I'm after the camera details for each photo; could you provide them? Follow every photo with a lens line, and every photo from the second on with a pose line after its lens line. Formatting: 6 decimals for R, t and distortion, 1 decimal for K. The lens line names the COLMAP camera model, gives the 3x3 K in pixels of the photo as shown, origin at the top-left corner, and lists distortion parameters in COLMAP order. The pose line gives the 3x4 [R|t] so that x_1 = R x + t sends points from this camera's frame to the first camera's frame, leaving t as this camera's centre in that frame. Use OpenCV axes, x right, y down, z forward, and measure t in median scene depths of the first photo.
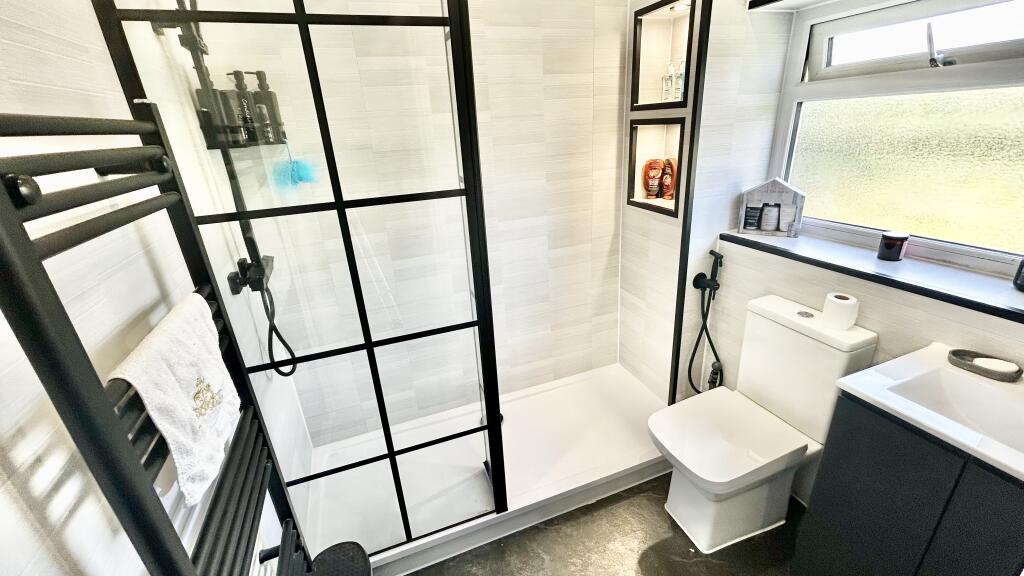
lens RADIAL K [[415.0, 0, 511.5], [0, 415.0, 288.2], [0, 0, 1]] dist [-0.003981, 0.002041]
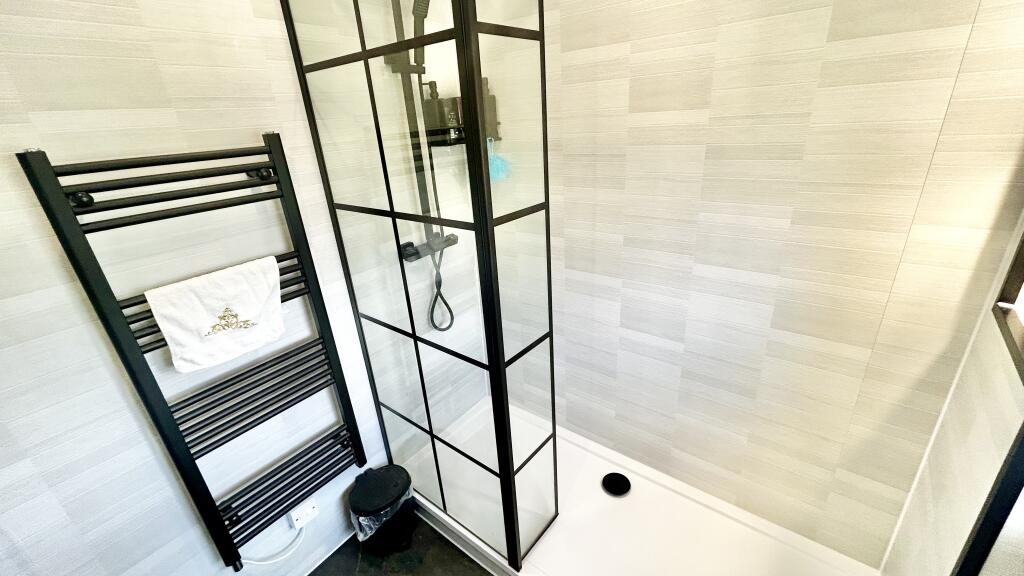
lens RADIAL K [[415.0, 0, 514.2], [0, 415.0, 286.1], [0, 0, 1]] dist [-0.003981, 0.002041]
pose [[0.521148, 0.350022, -0.778389, 0.421250], [-0.283360, 0.931259, 0.229049, -0.219387], [0.805054, 0.101196, 0.584506, 0.369254]]
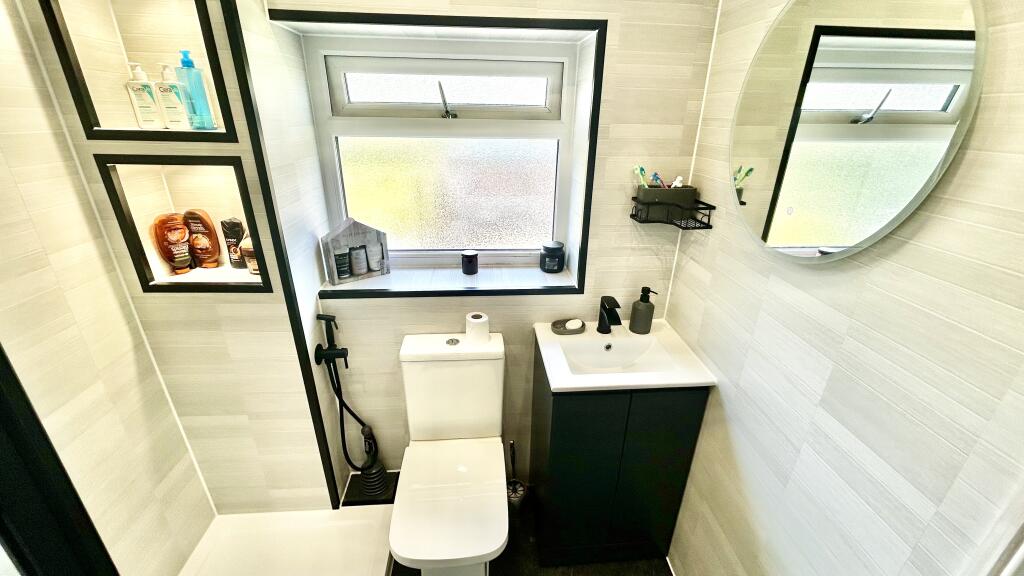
lens RADIAL K [[415.0, 0, 511.8], [0, 415.0, 290.1], [0, 0, 1]] dist [-0.003981, 0.002041]
pose [[0.278245, -0.312368, 0.908298, -0.136296], [0.326586, 0.920068, 0.216370, -0.194127], [-0.903284, 0.236433, 0.358020, 0.371255]]
